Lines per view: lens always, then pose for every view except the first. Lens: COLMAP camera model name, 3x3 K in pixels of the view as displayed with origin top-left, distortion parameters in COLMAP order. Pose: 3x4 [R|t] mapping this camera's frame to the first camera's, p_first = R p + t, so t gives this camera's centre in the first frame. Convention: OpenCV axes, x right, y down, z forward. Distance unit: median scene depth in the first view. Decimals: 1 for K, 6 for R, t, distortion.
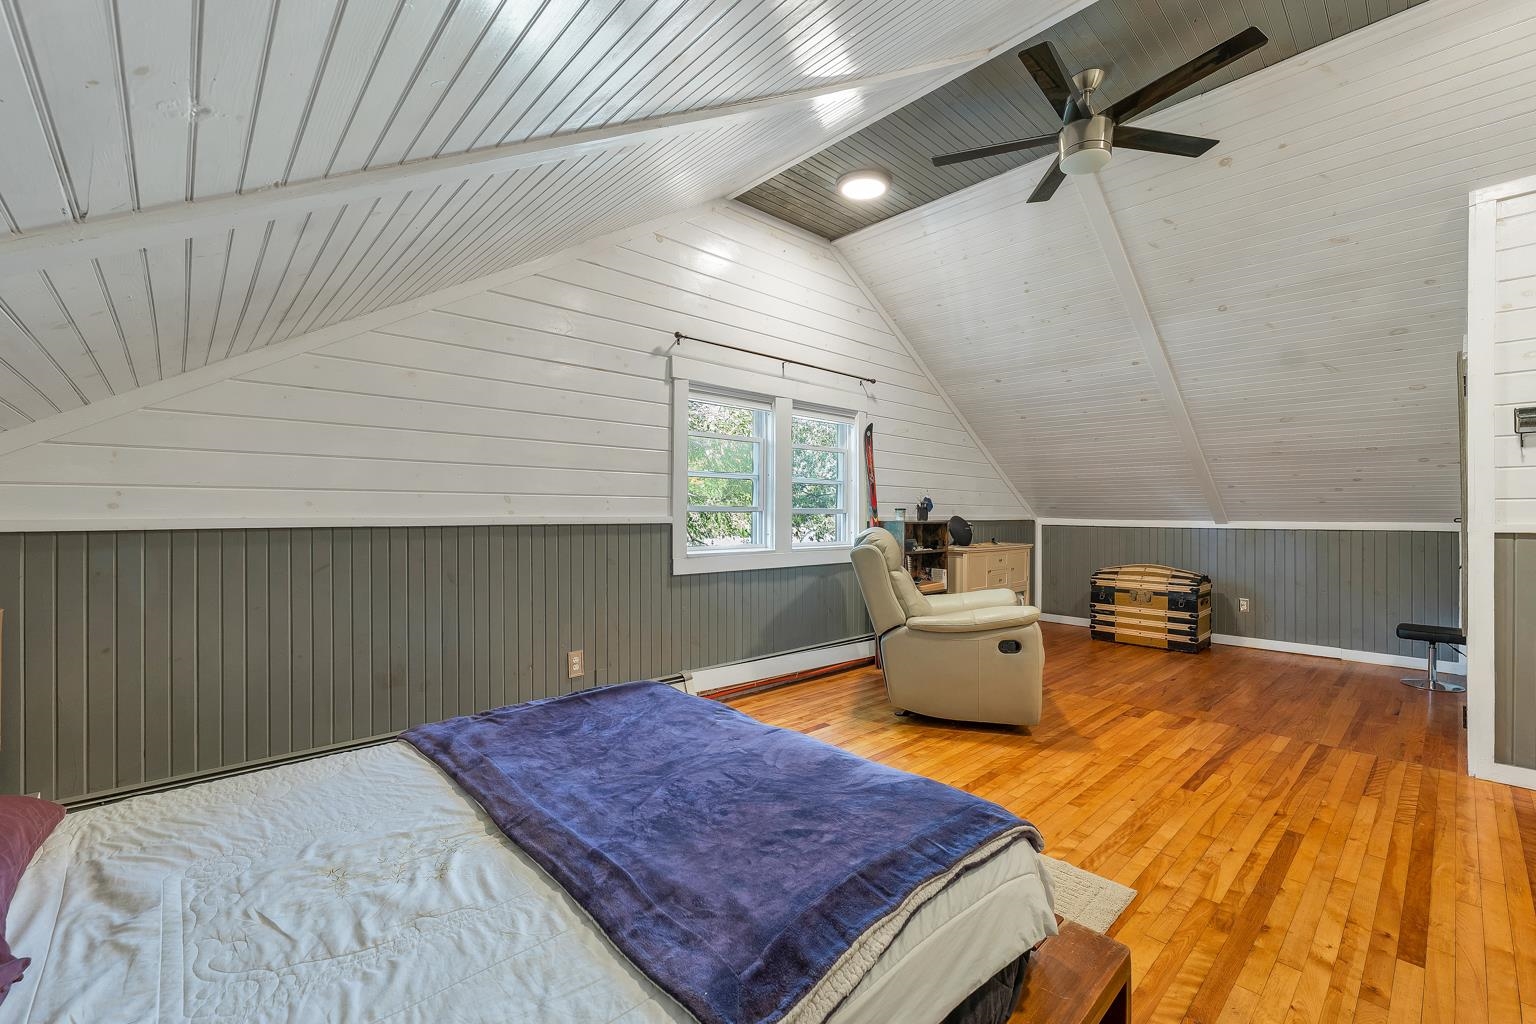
lens RADIAL K [[639.8, 0, 771.4], [0, 639.8, 509.5], [0, 0, 1]] dist [0.003287, 0.000032]
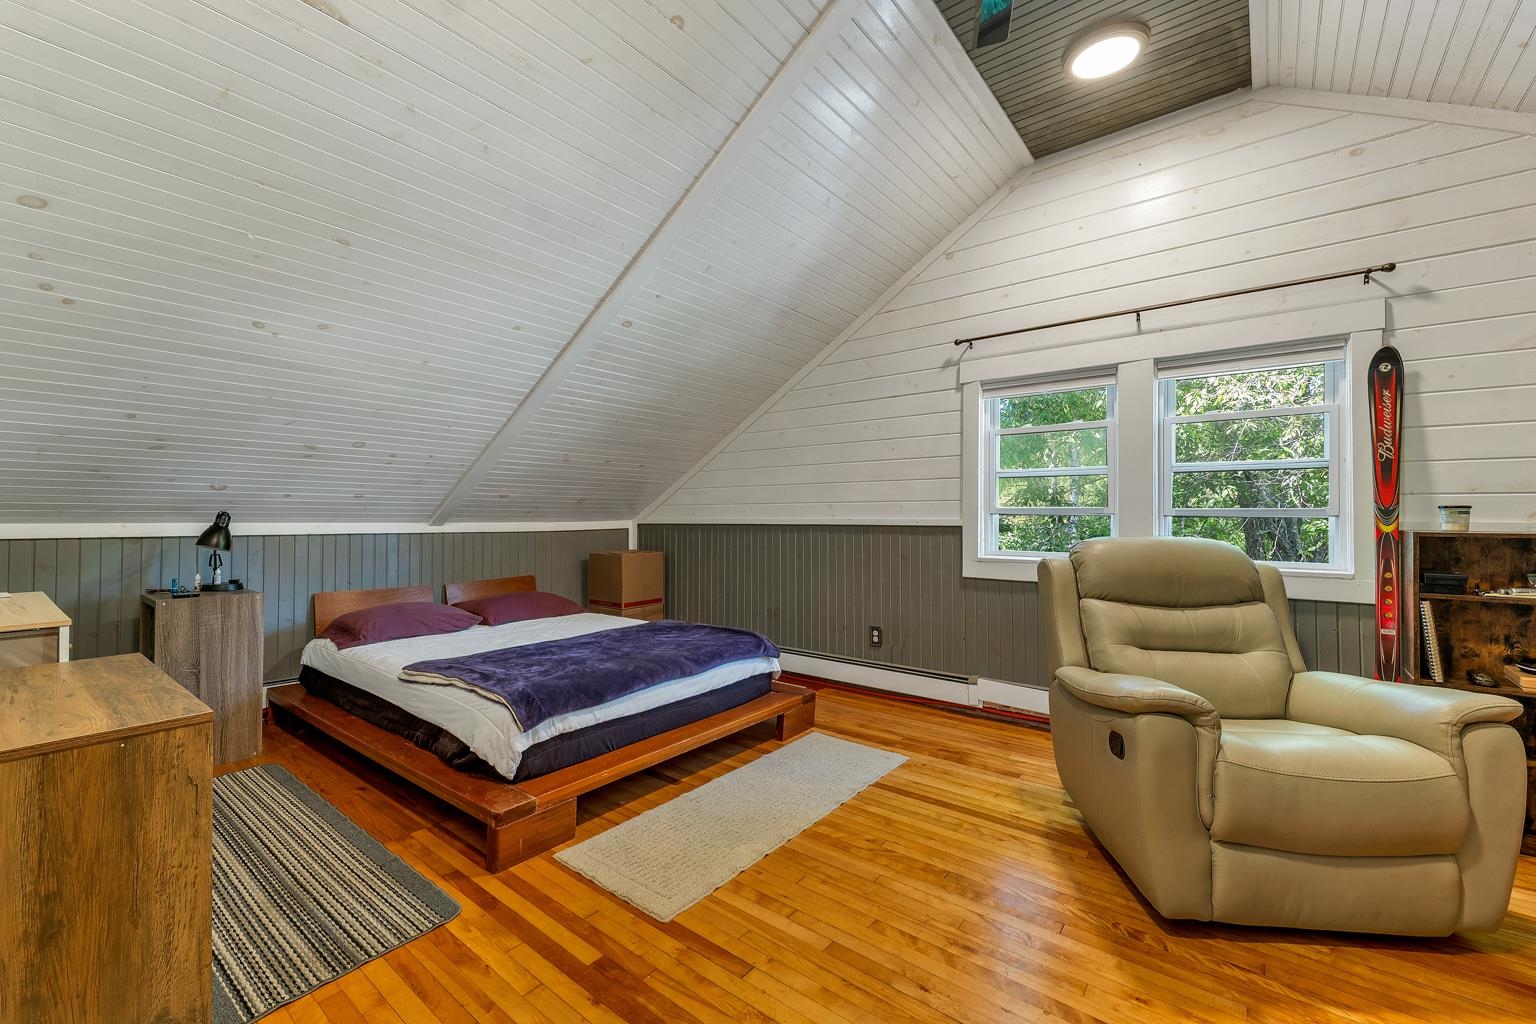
lens RADIAL K [[639.8, 0, 767.3], [0, 639.8, 510.1], [0, 0, 1]] dist [0.003287, 0.000032]
pose [[0.140325, -0.014748, -0.989996, 0.812455], [0.001852, 0.999891, -0.014632, 0.010383], [0.990104, 0.000219, 0.140338, 0.547904]]
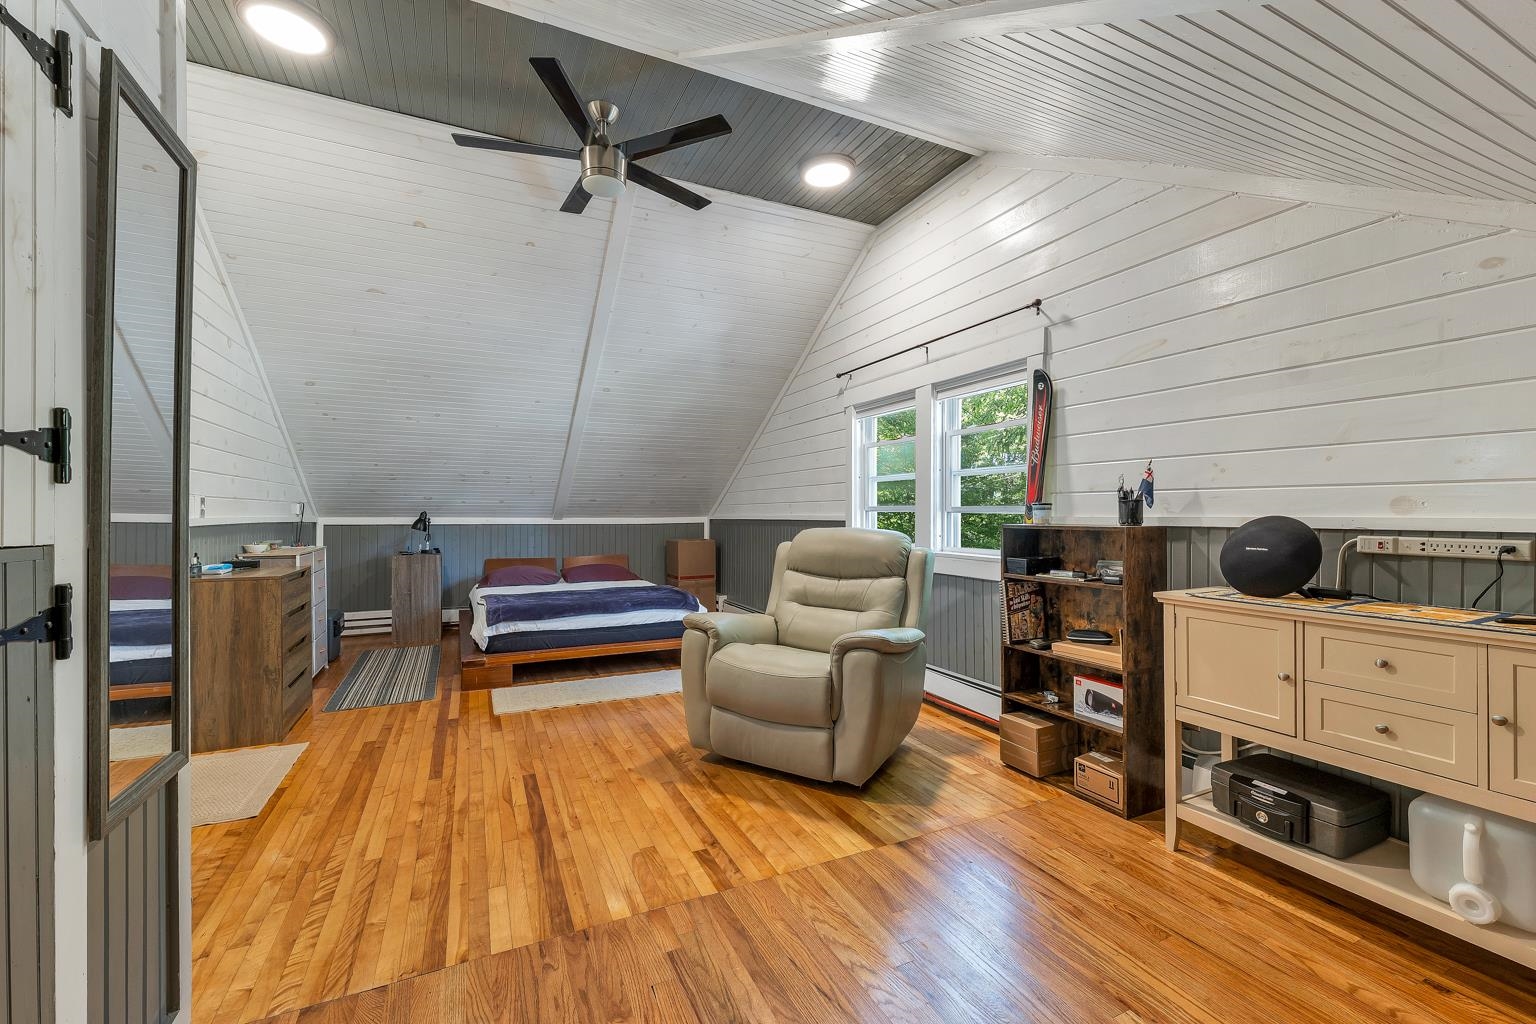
lens RADIAL K [[639.8, 0, 763.5], [0, 639.8, 516.7], [0, 0, 1]] dist [0.003287, 0.000032]
pose [[-0.314780, -0.001837, -0.949163, 1.120740], [0.000584, 0.999998, -0.002129, 0.016007], [0.949164, -0.001224, -0.314779, 1.249447]]
